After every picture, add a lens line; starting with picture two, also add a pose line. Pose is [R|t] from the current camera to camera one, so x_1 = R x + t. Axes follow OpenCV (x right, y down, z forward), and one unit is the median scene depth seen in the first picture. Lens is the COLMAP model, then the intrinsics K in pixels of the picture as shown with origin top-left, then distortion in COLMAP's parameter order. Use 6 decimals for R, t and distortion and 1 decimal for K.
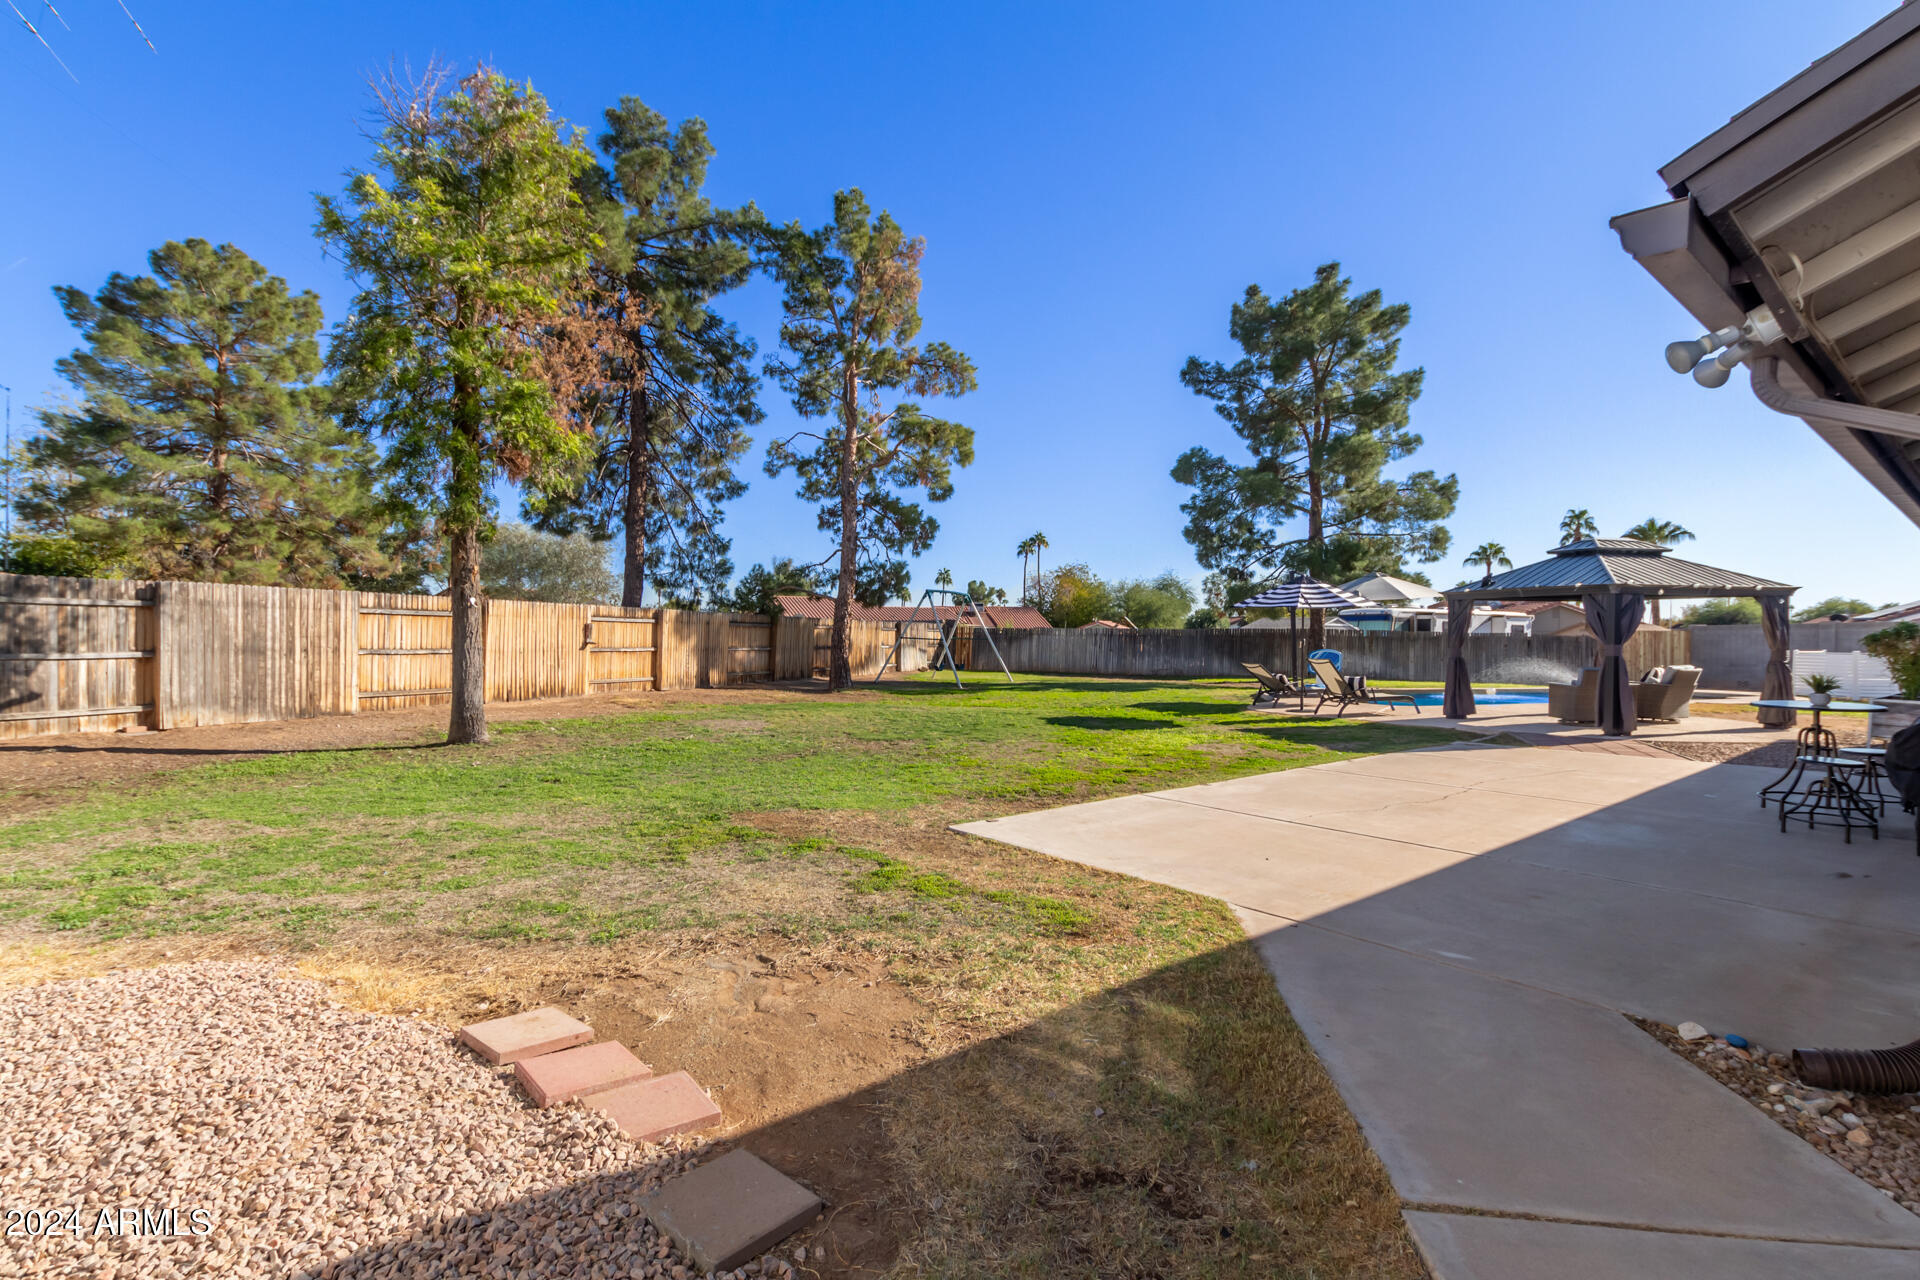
lens RADIAL K [[885.7, 0, 947.3], [0, 885.7, 639.9], [0, 0, 1]] dist [0.002023, -0.000826]
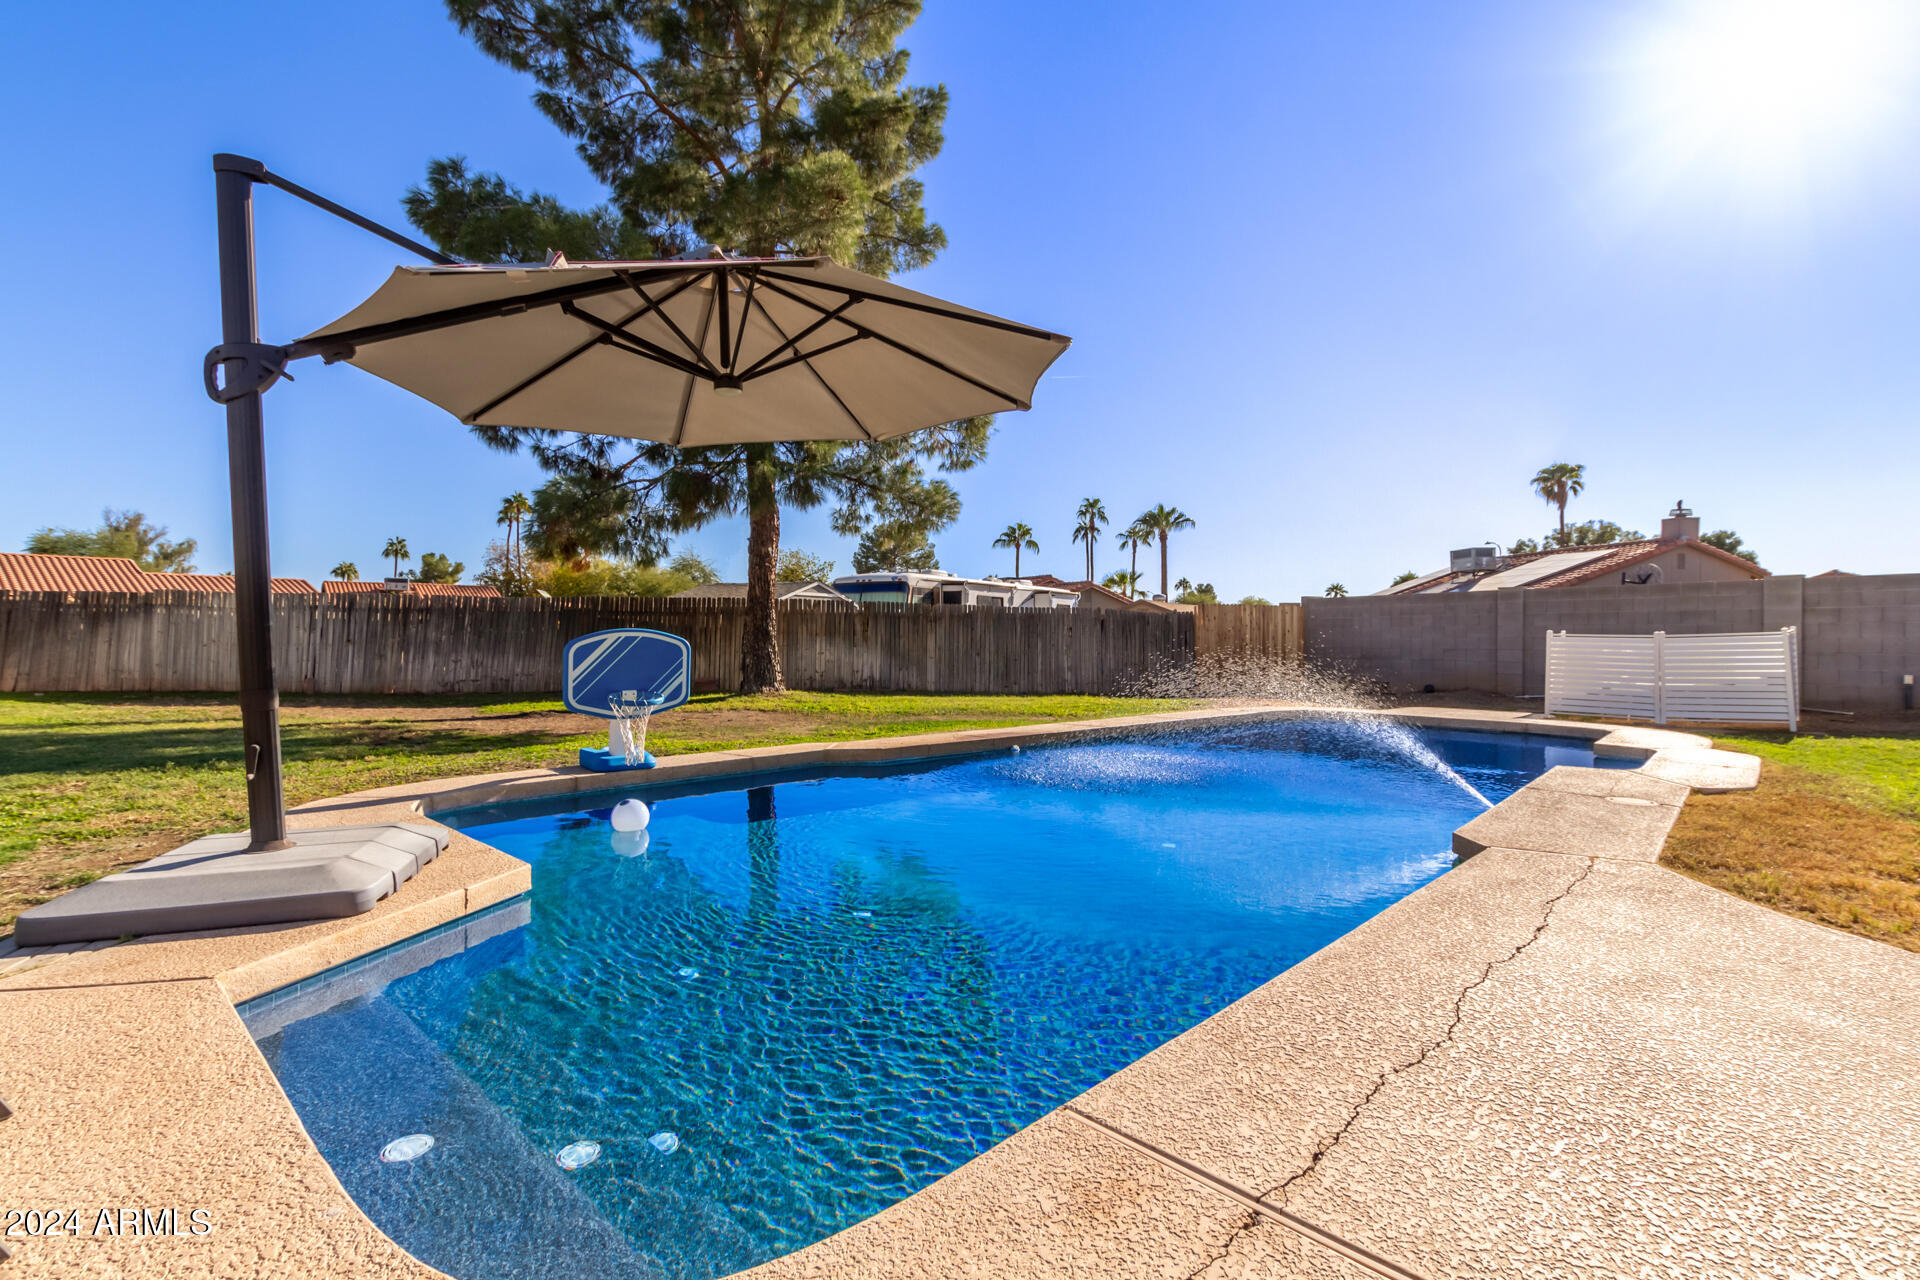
lens RADIAL K [[885.7, 0, 959.5], [0, 885.7, 635.7], [0, 0, 1]] dist [0.002023, -0.000826]
pose [[0.879959, -0.003846, 0.475033, 0.231027], [0.002646, 0.999991, 0.003195, 0.007857], [-0.475042, -0.001554, 0.879962, 0.420034]]
